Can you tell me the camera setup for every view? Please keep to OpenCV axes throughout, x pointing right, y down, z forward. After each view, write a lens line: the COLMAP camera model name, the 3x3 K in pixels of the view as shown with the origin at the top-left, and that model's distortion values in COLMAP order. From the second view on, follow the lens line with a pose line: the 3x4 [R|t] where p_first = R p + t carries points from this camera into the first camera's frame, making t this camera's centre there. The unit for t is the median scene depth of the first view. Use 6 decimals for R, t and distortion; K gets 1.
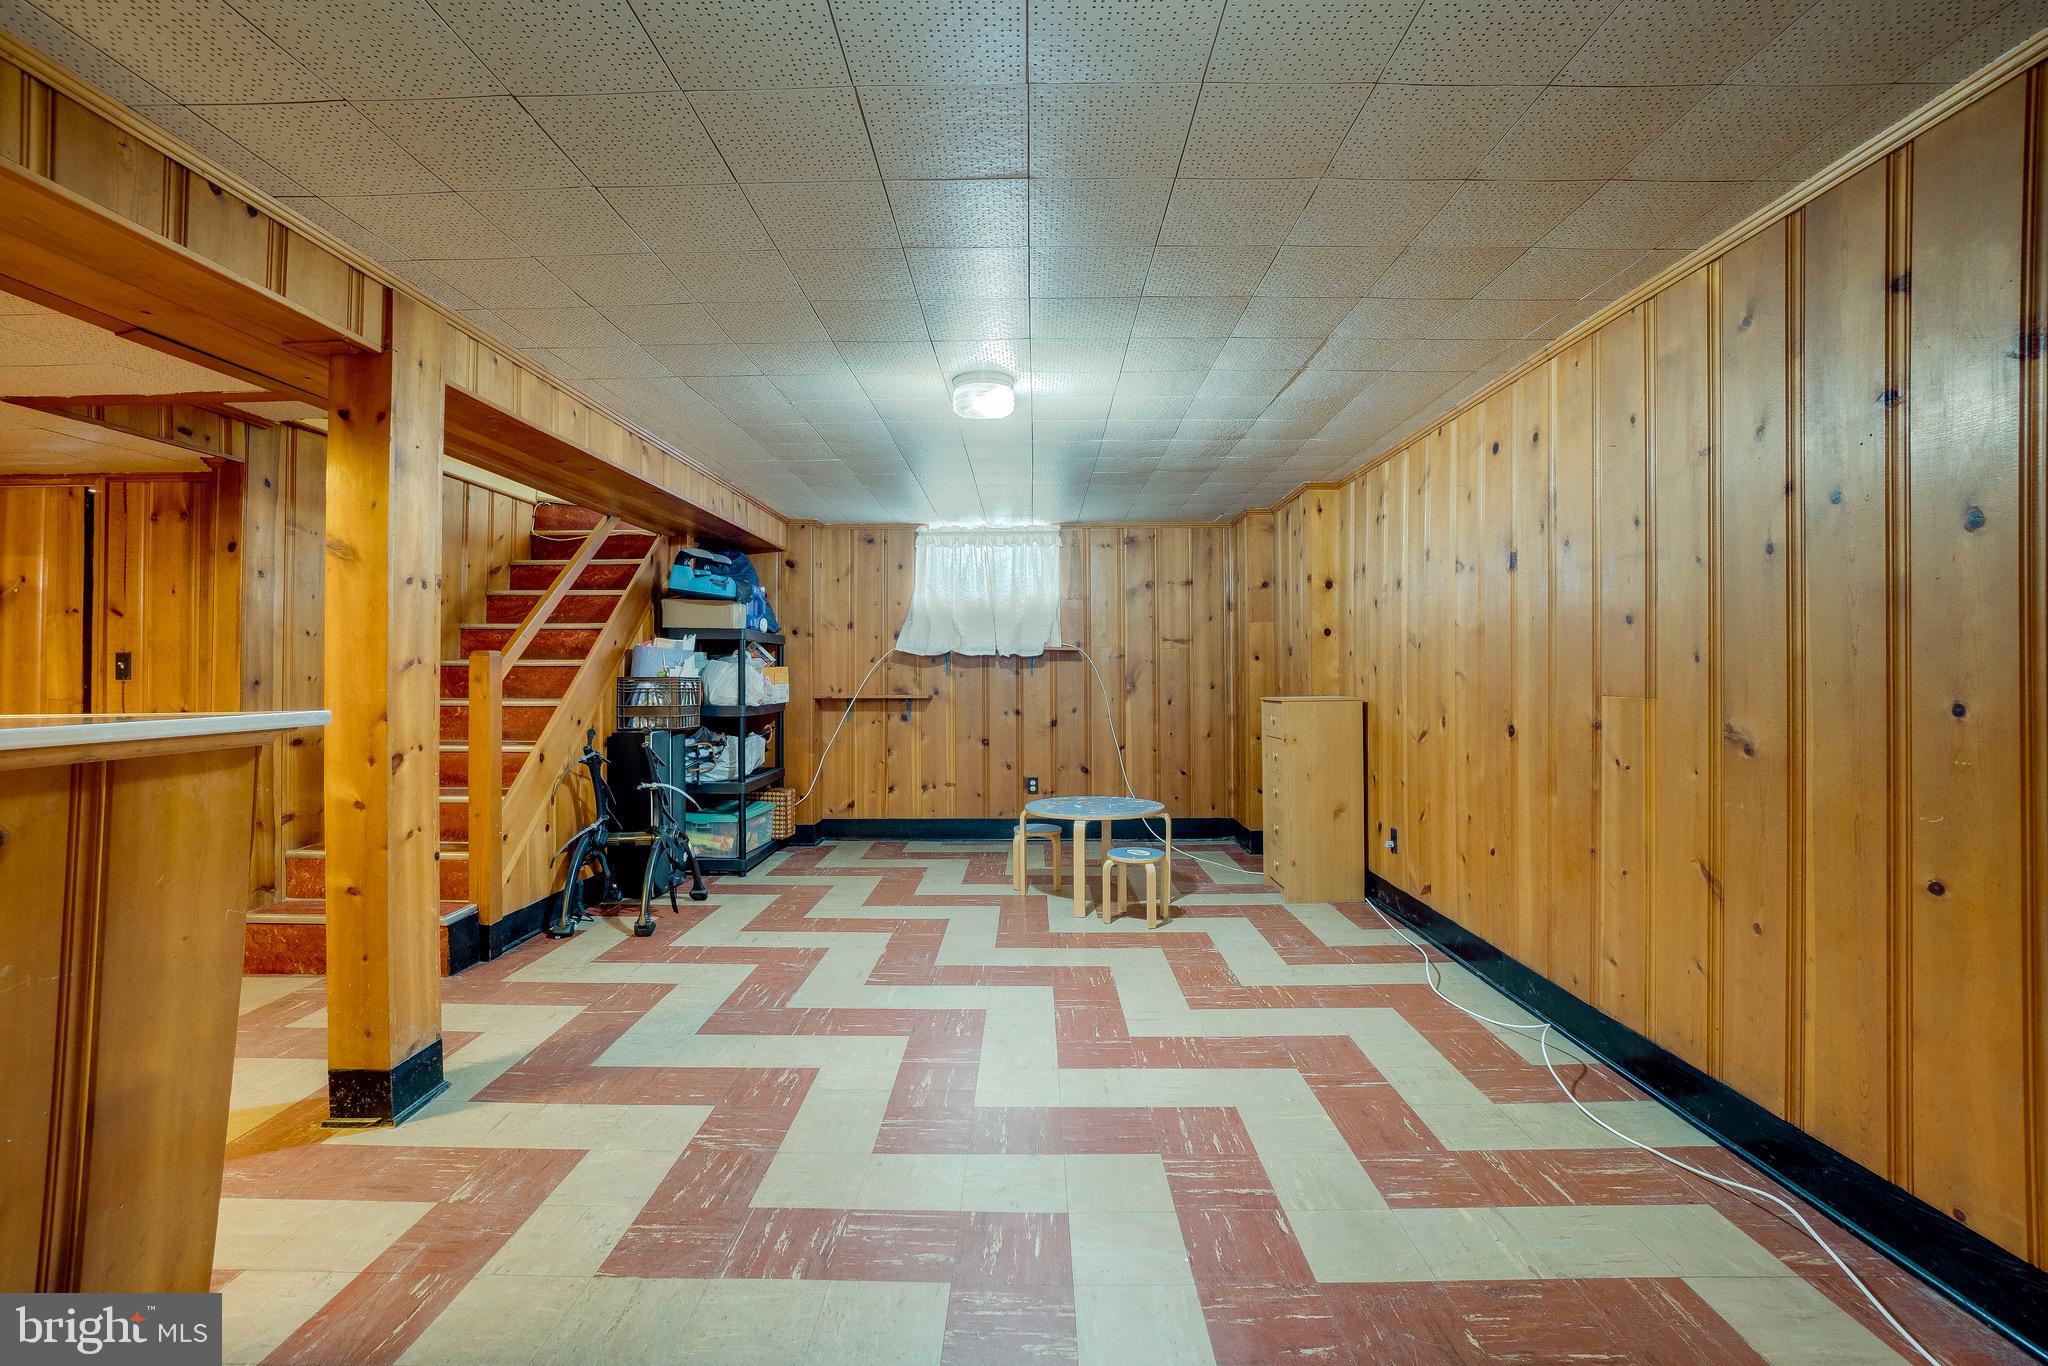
lens RADIAL K [[894.7, 0, 1024.3], [0, 894.7, 679.8], [0, 0, 1]] dist [-0.028248, 0.000917]
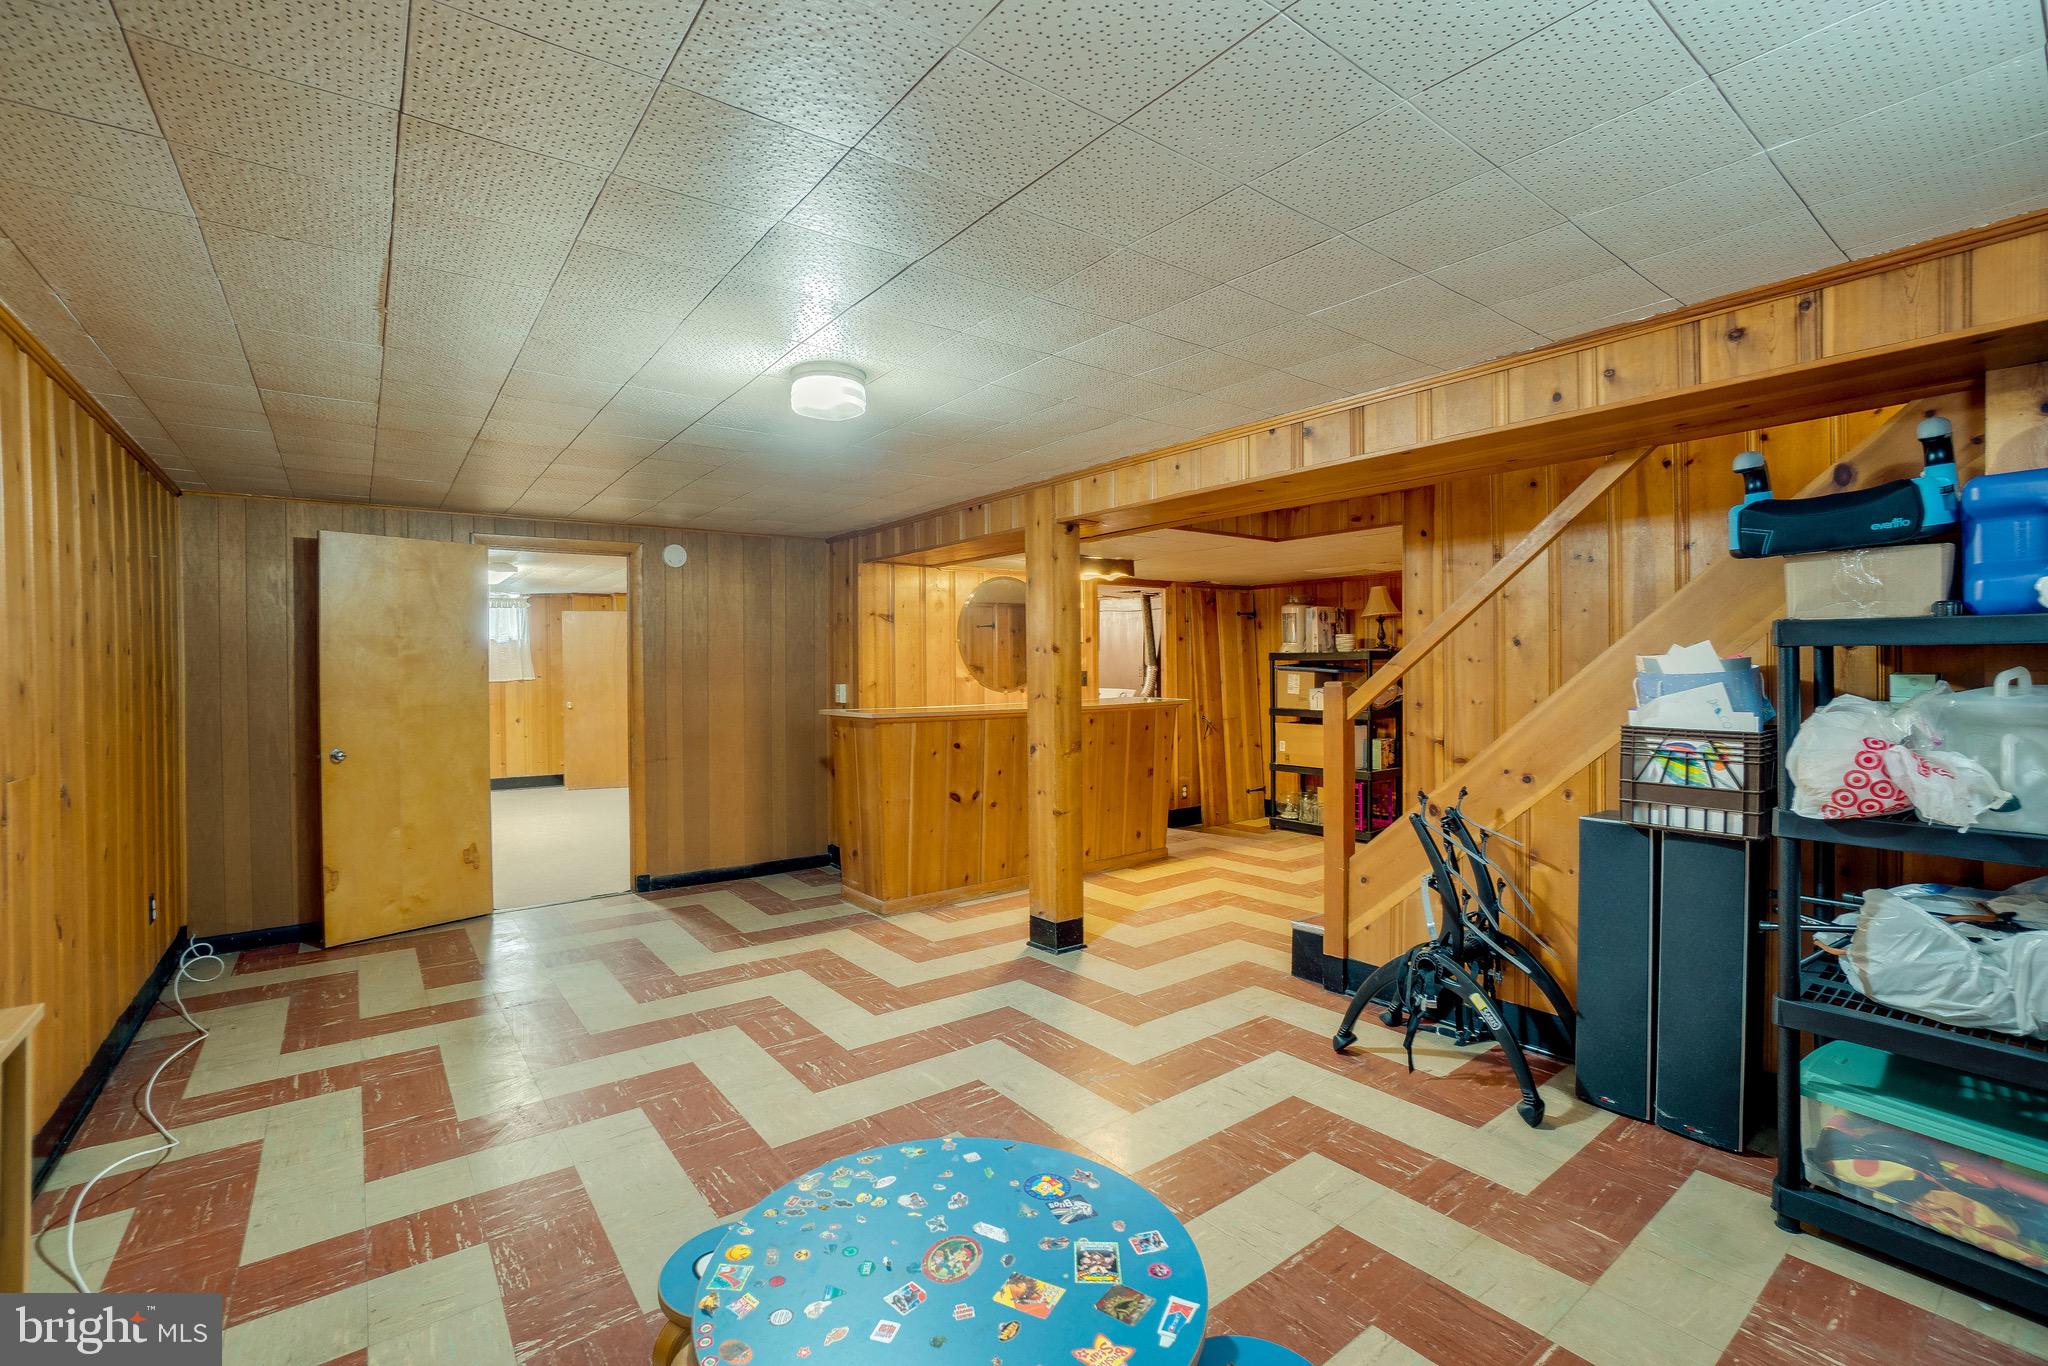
lens RADIAL K [[894.7, 0, 1022.8], [0, 894.7, 672.0], [0, 0, 1]] dist [-0.028248, 0.000917]
pose [[-0.786053, 0.013075, -0.618021, 0.414537], [0.009374, 0.999913, 0.009231, -0.085317], [0.618088, 0.001463, -0.786107, 2.202486]]
